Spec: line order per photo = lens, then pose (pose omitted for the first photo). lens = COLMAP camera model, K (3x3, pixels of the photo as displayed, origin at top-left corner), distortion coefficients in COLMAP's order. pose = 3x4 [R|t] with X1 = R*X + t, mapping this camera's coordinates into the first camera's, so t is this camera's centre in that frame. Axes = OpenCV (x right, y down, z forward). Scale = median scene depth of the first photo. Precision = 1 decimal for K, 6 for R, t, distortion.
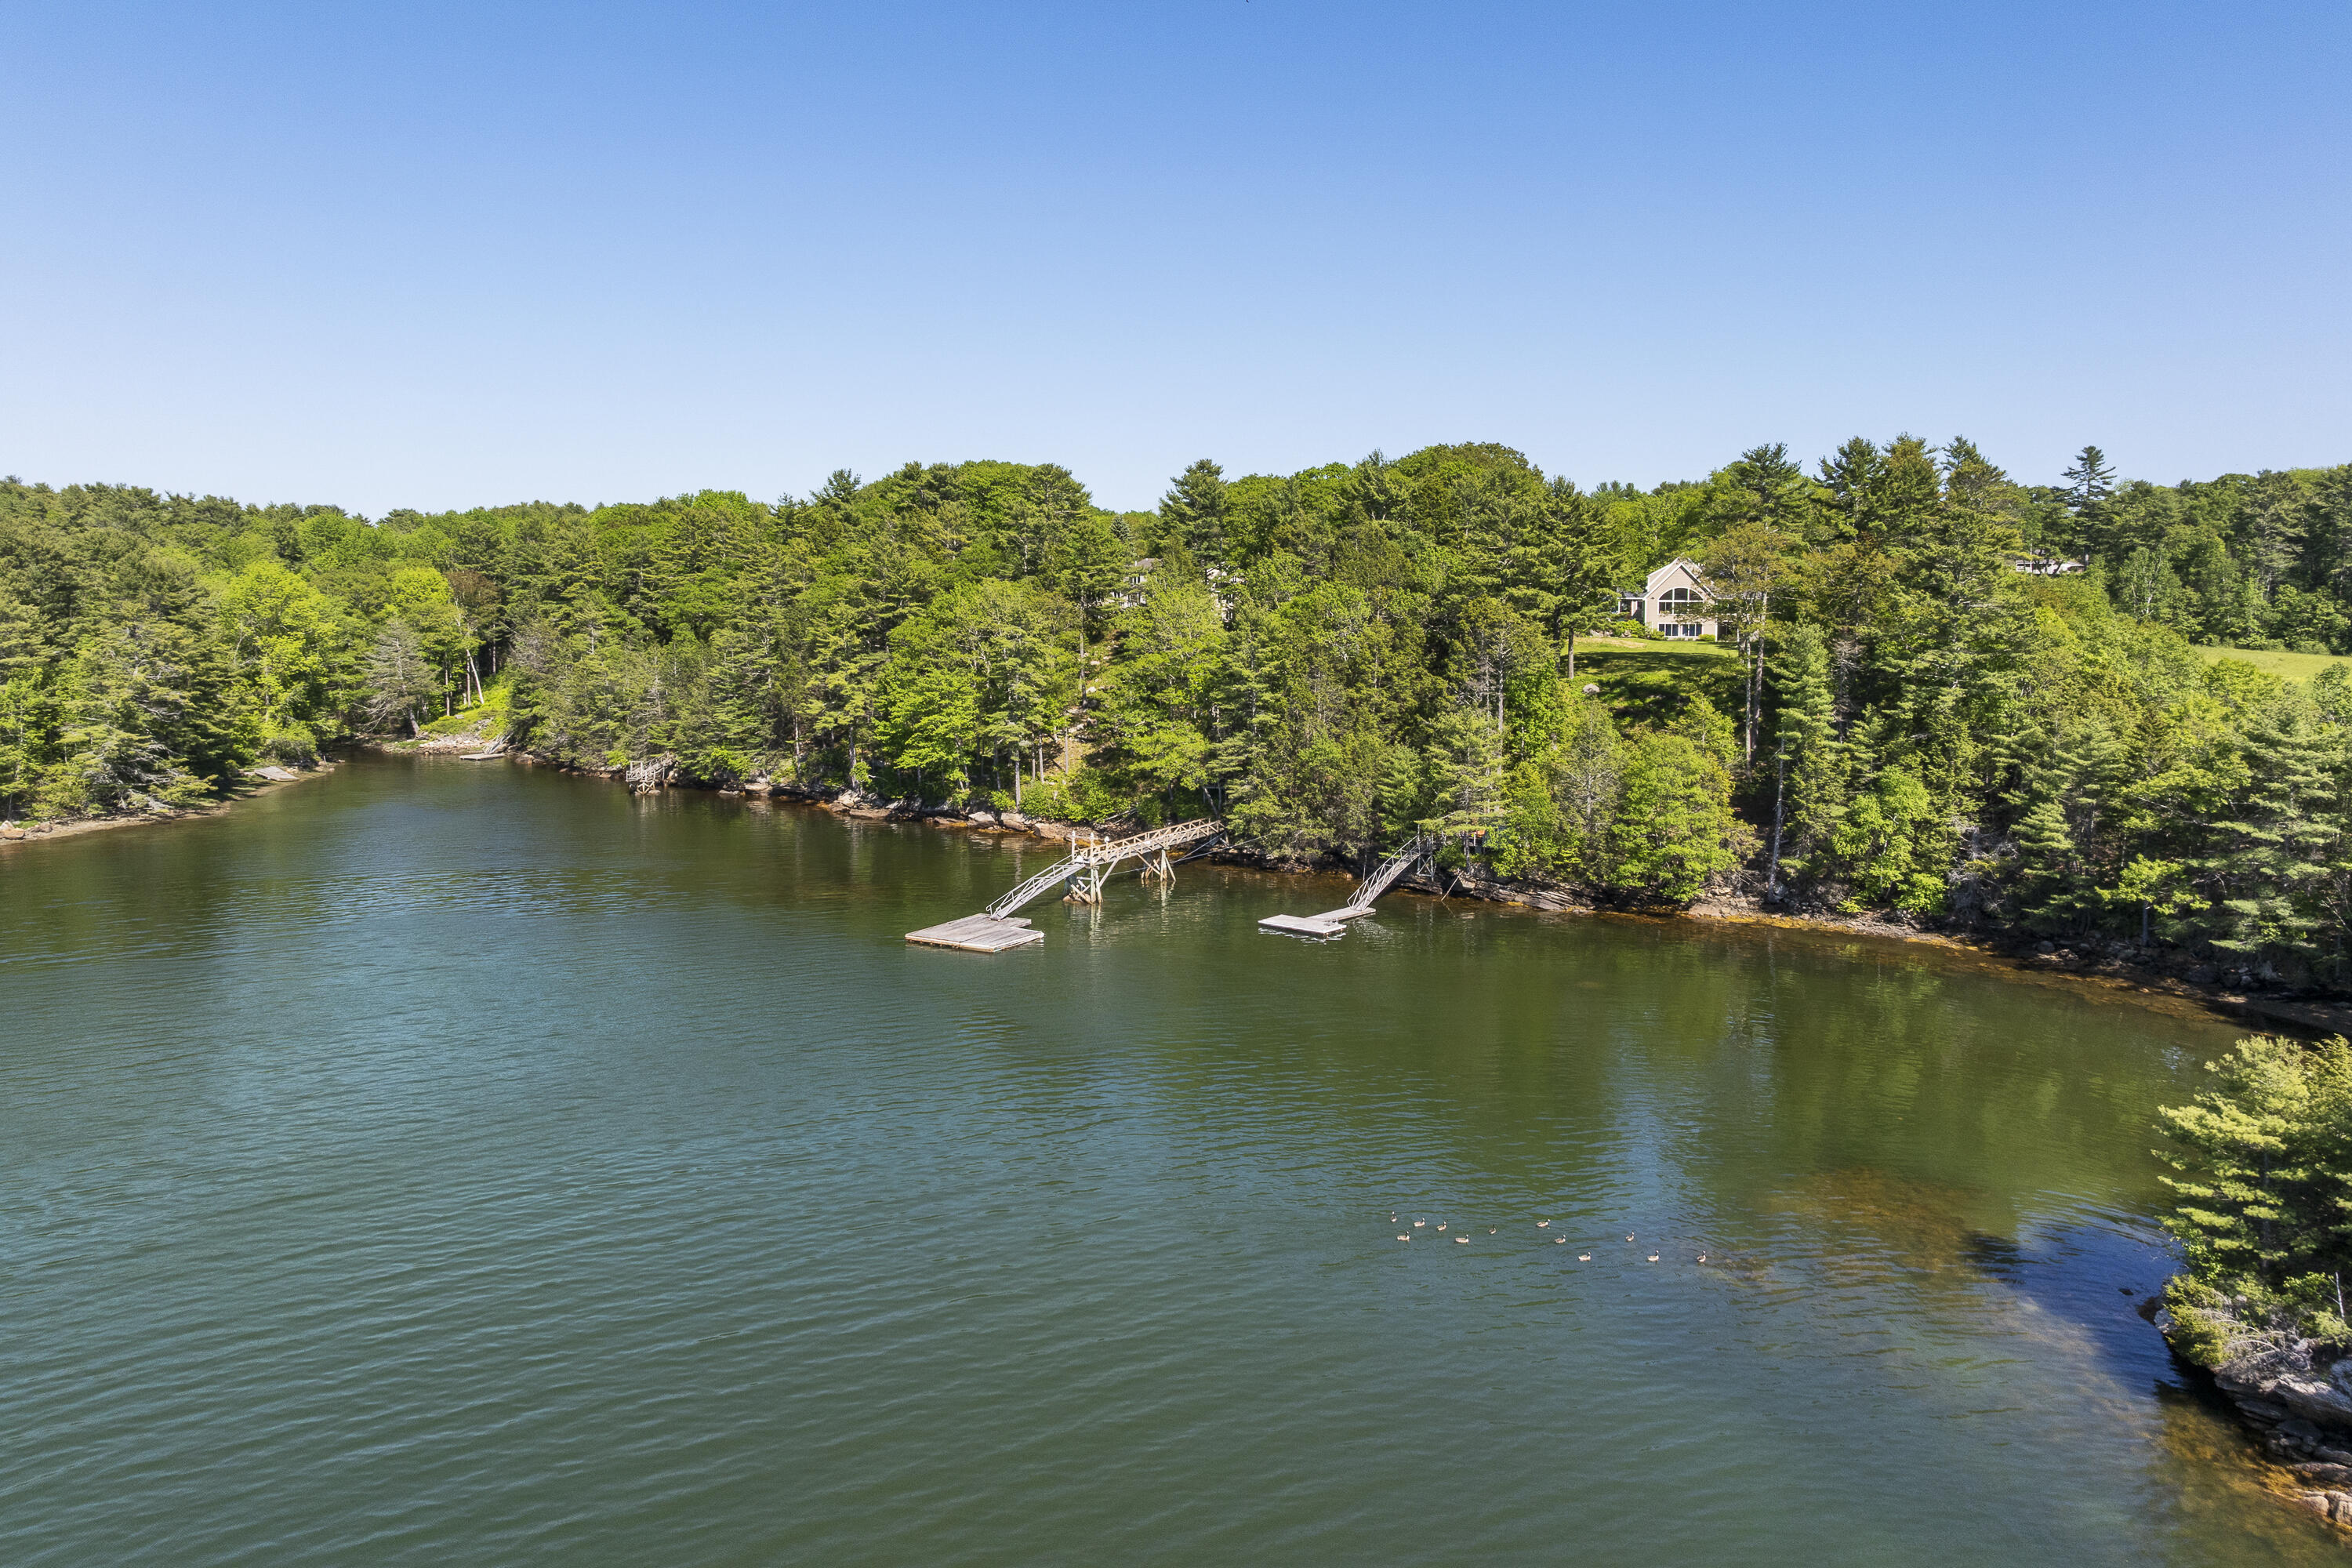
lens RADIAL K [[1632.0, 0, 1181.8], [0, 1632.0, 687.2], [0, 0, 1]] dist [0.000836, 0.001585]
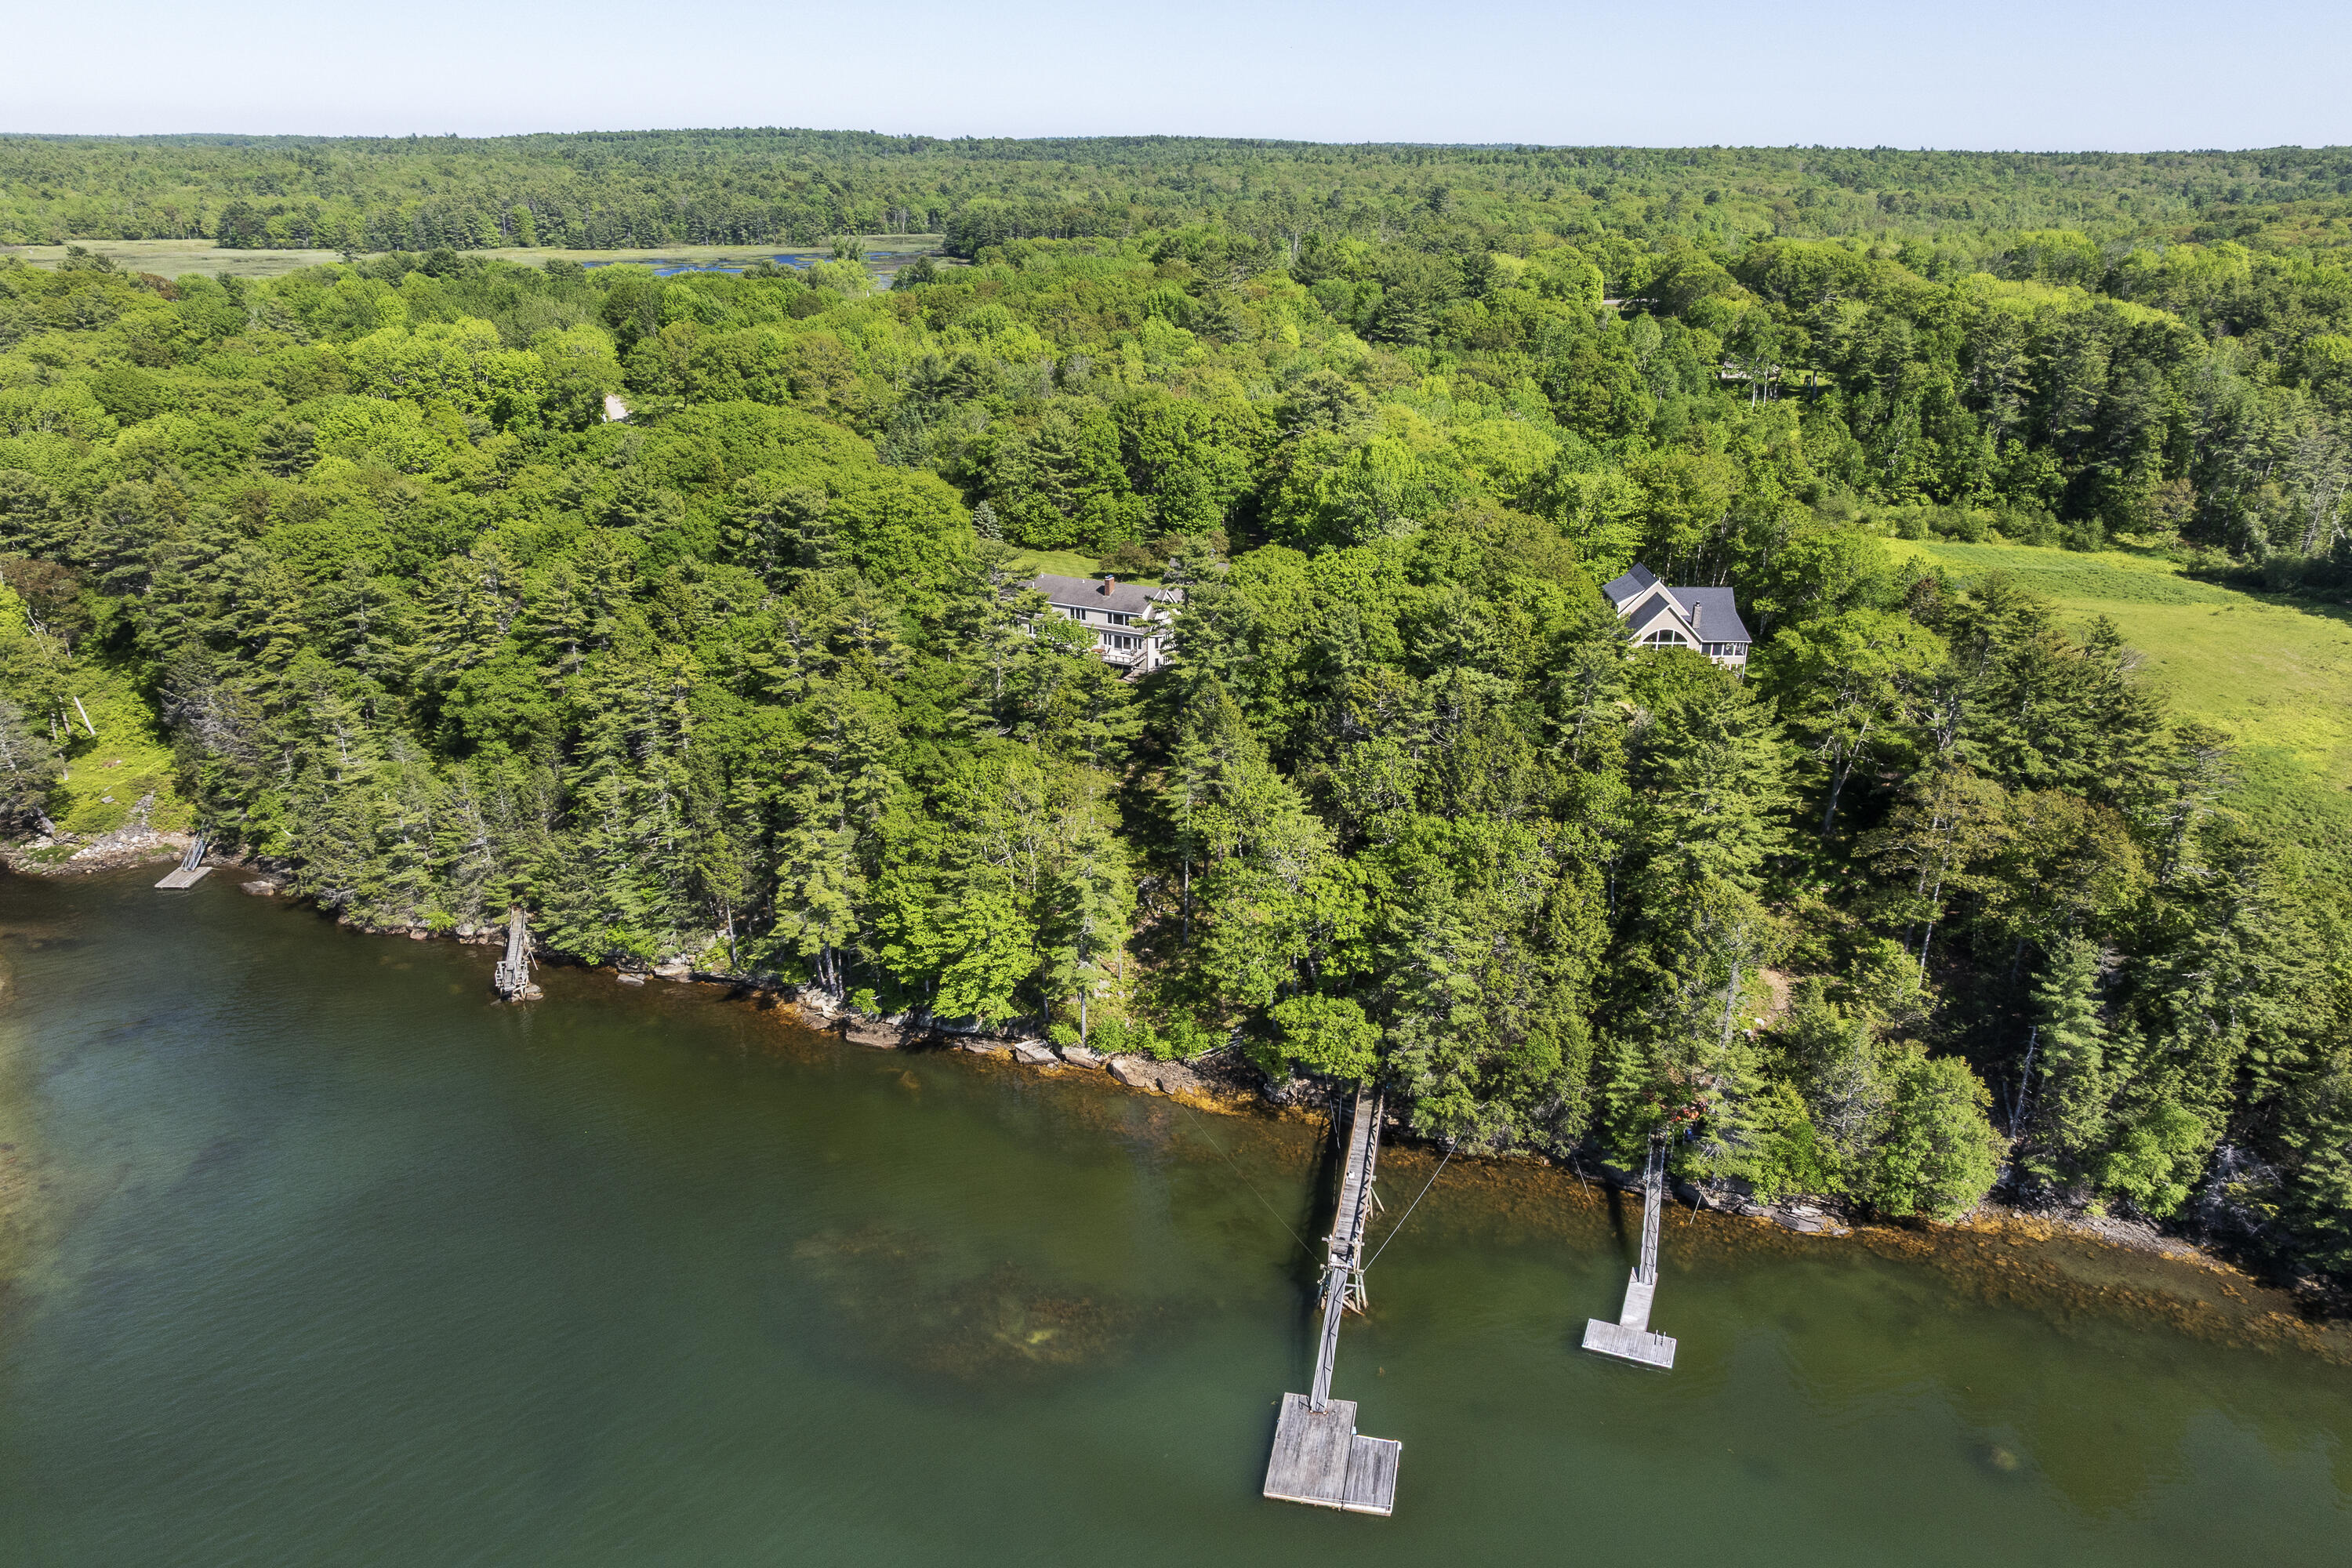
lens RADIAL K [[1614.0, 0, 1172.3], [0, 1614.0, 711.8], [0, 0, 1]] dist [-0.003026, 0.005632]
pose [[0.945466, -0.108612, 0.307080, -0.287576], [0.010542, 0.952477, 0.304427, -0.334981], [-0.325551, -0.284588, 0.901680, 0.266584]]
